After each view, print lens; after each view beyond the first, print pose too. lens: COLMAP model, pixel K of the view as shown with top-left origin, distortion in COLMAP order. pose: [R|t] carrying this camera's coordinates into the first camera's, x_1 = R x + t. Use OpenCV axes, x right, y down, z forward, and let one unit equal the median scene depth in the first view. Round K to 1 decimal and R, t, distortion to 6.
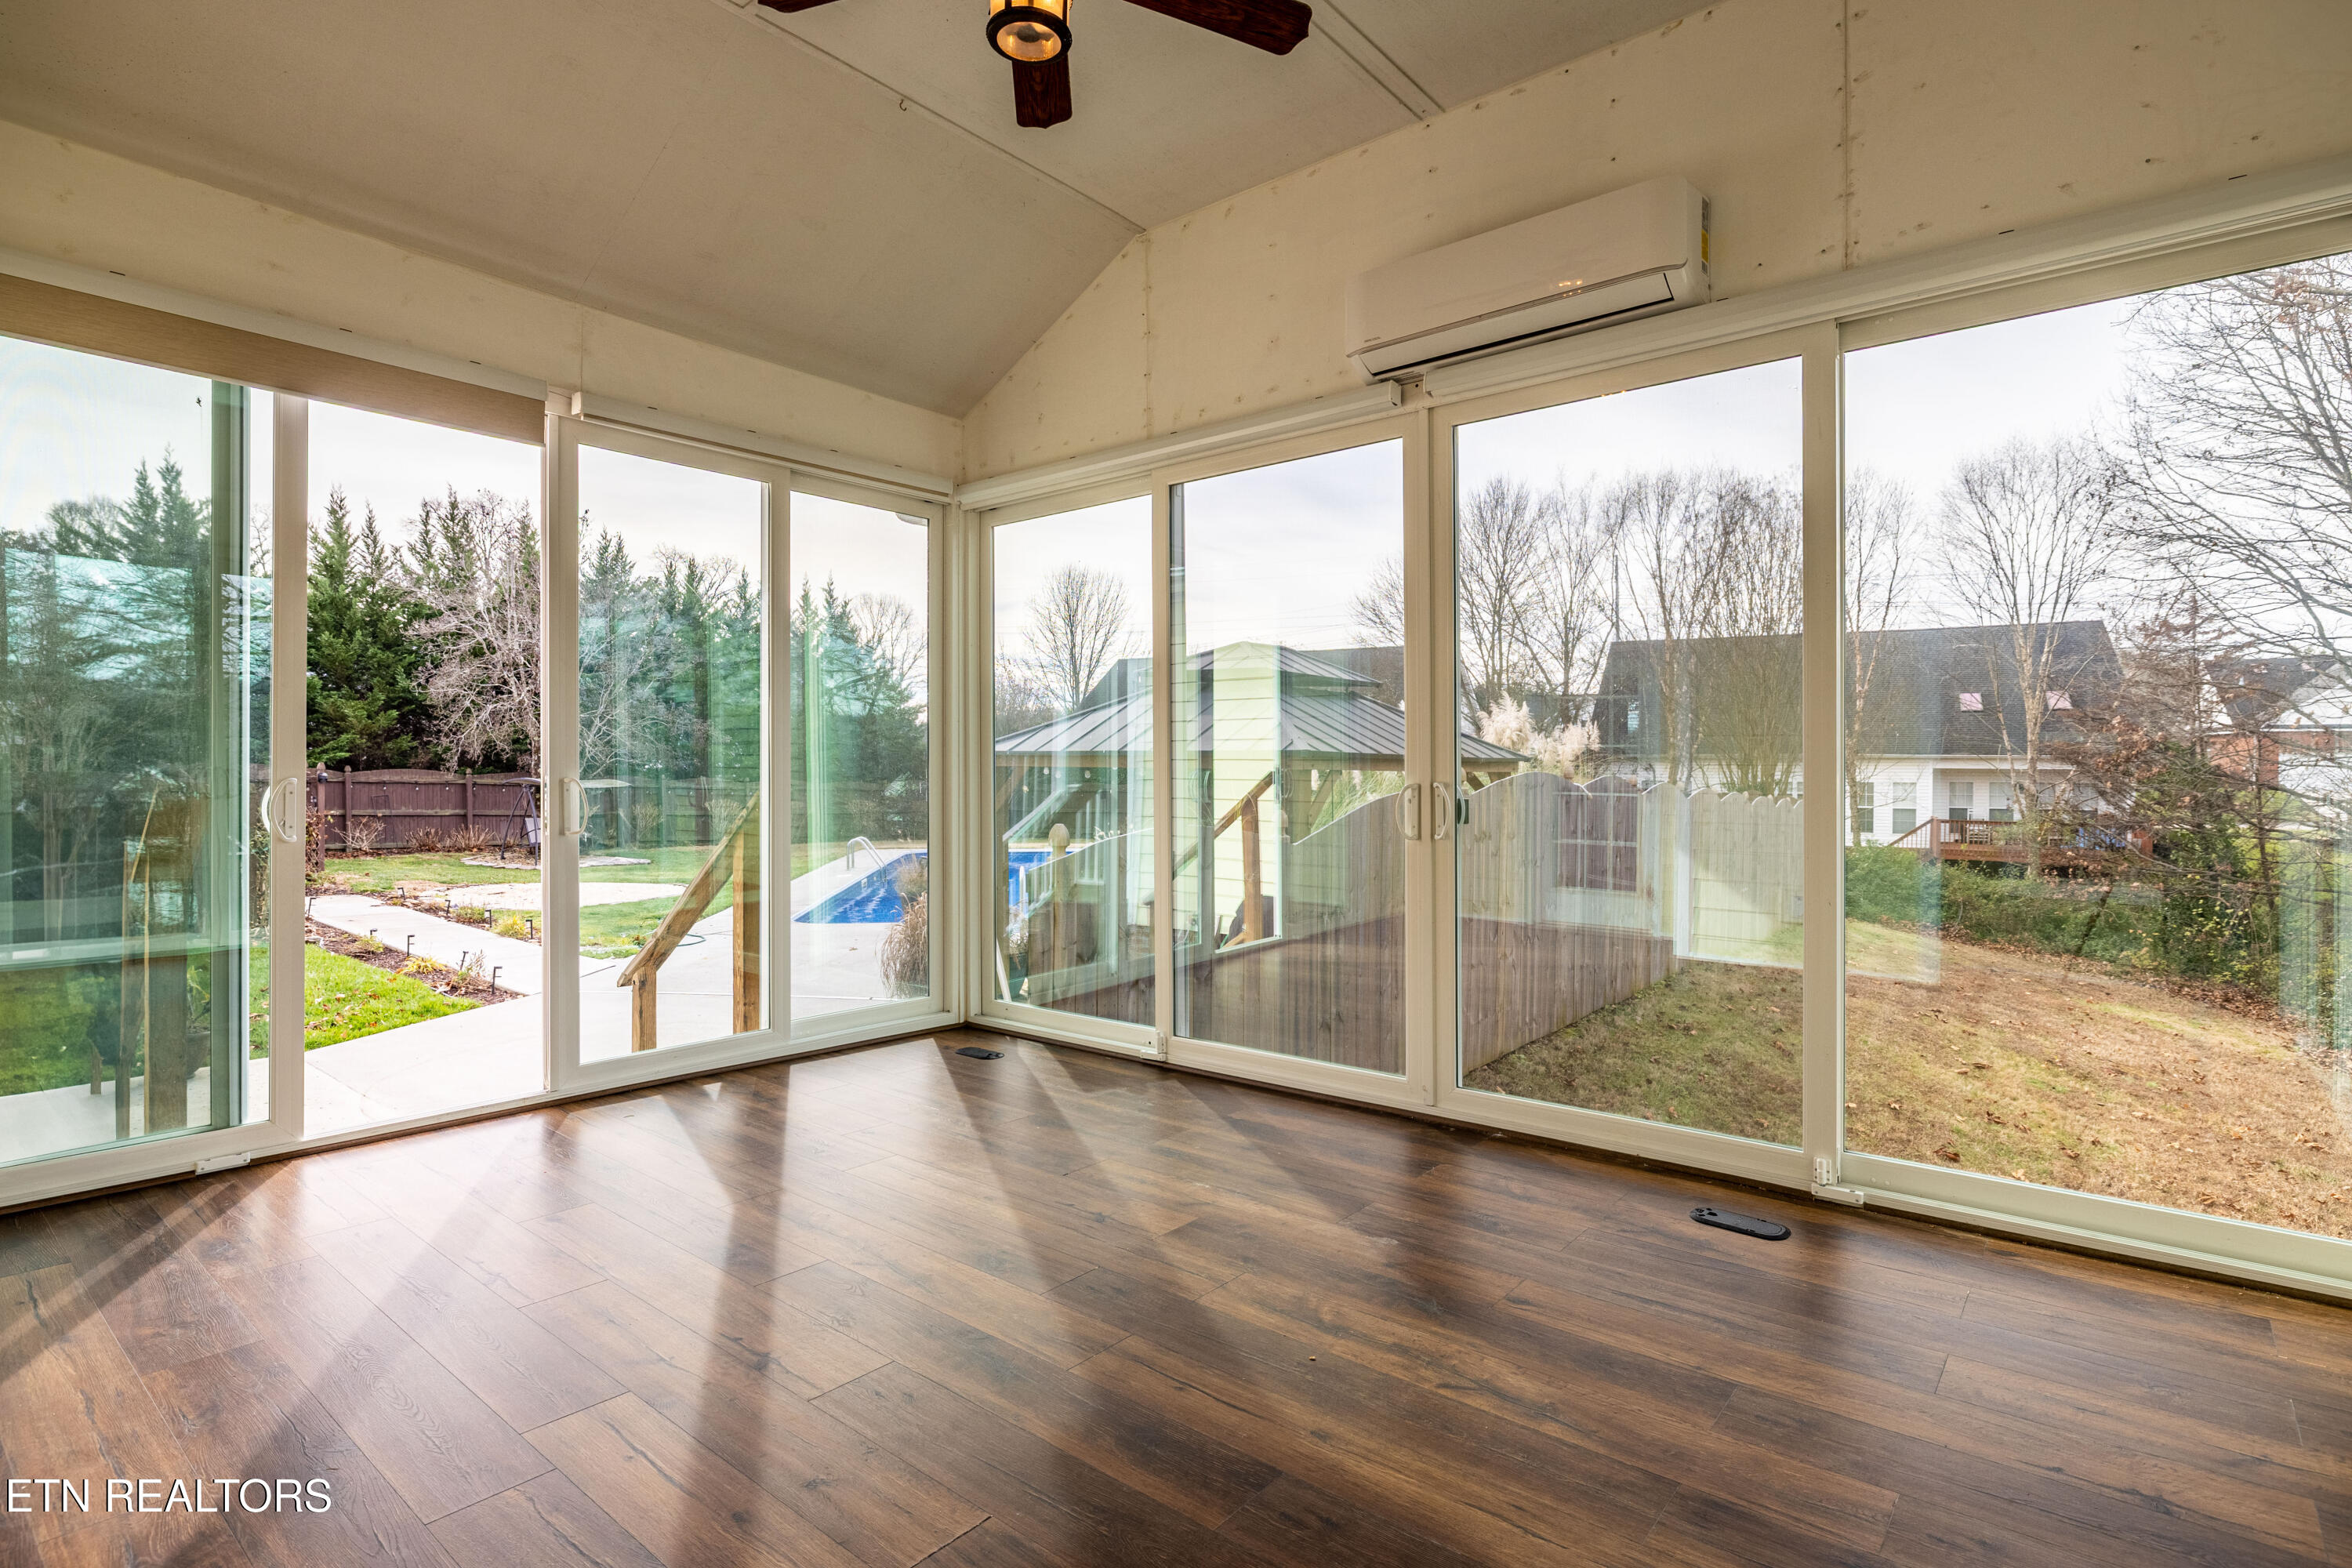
lens RADIAL K [[1164.0, 0, 1173.2], [0, 1164.0, 787.8], [0, 0, 1]] dist [0.000706, -0.000541]
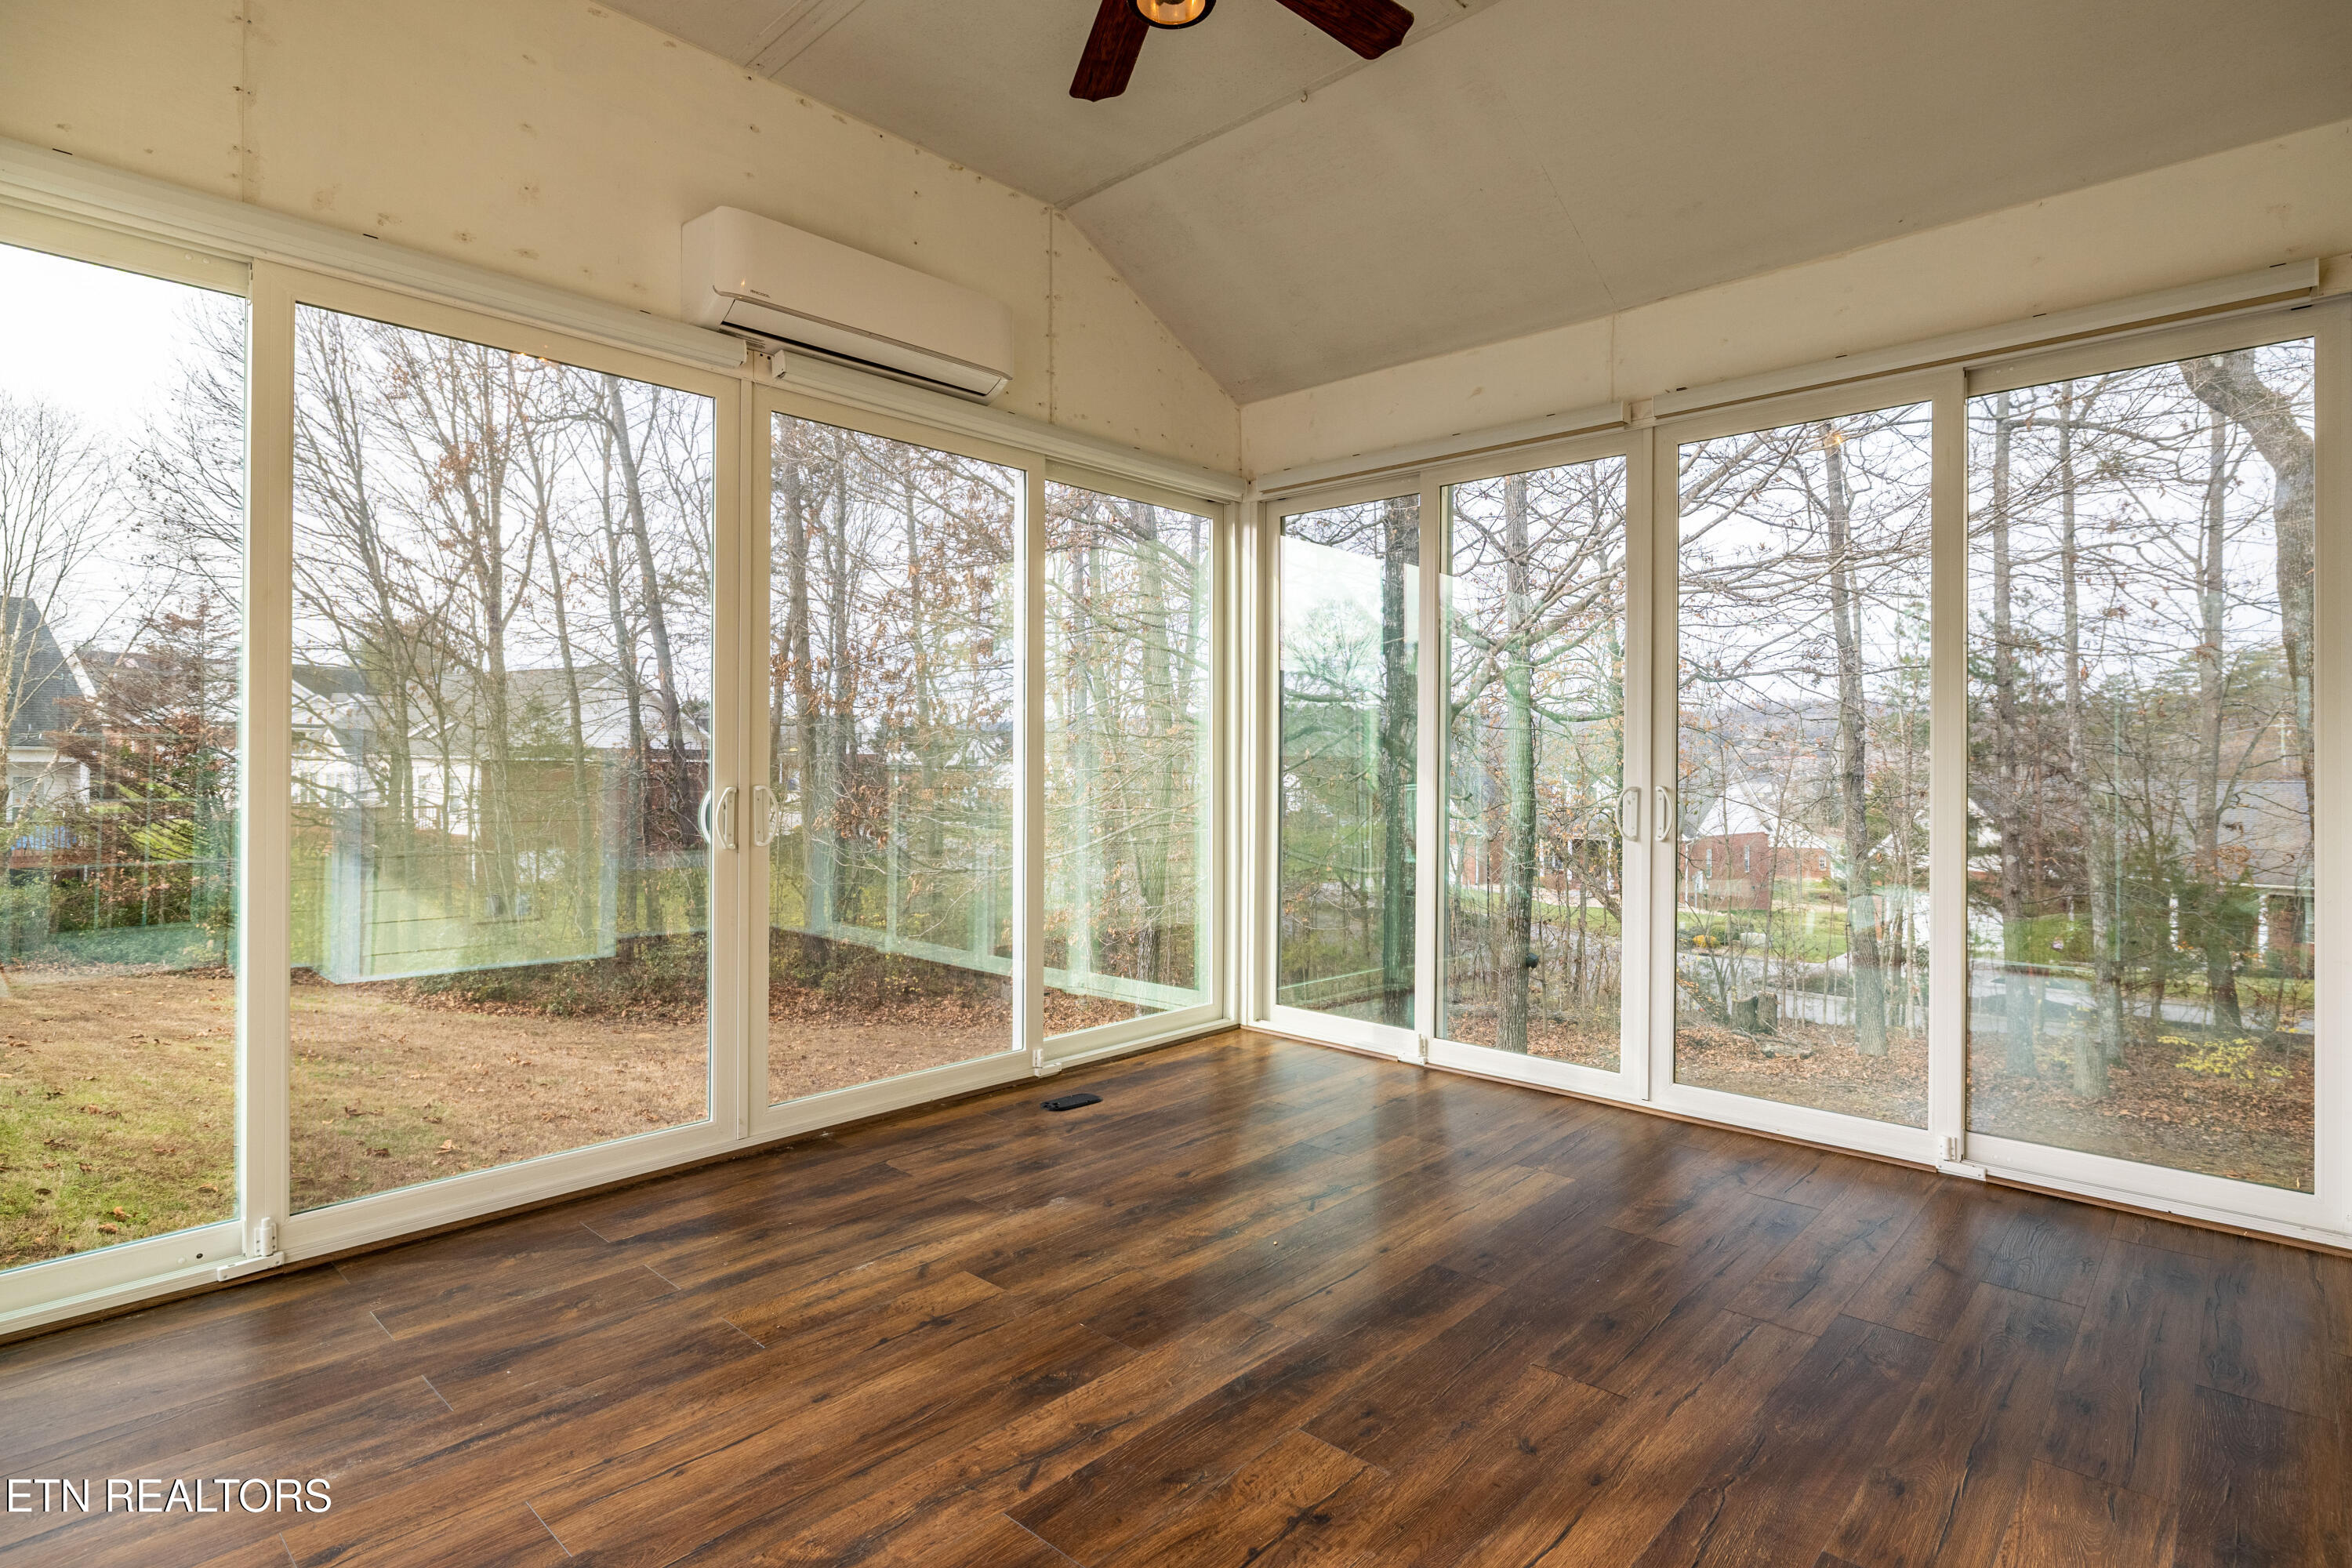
lens RADIAL K [[1164.0, 0, 1173.1], [0, 1164.0, 763.5], [0, 0, 1]] dist [0.000706, -0.000541]
pose [[0.071245, 0.002845, 0.997455, -0.843908], [0.011279, 0.999930, -0.003657, -0.018704], [-0.997395, 0.011510, 0.071208, 0.747679]]
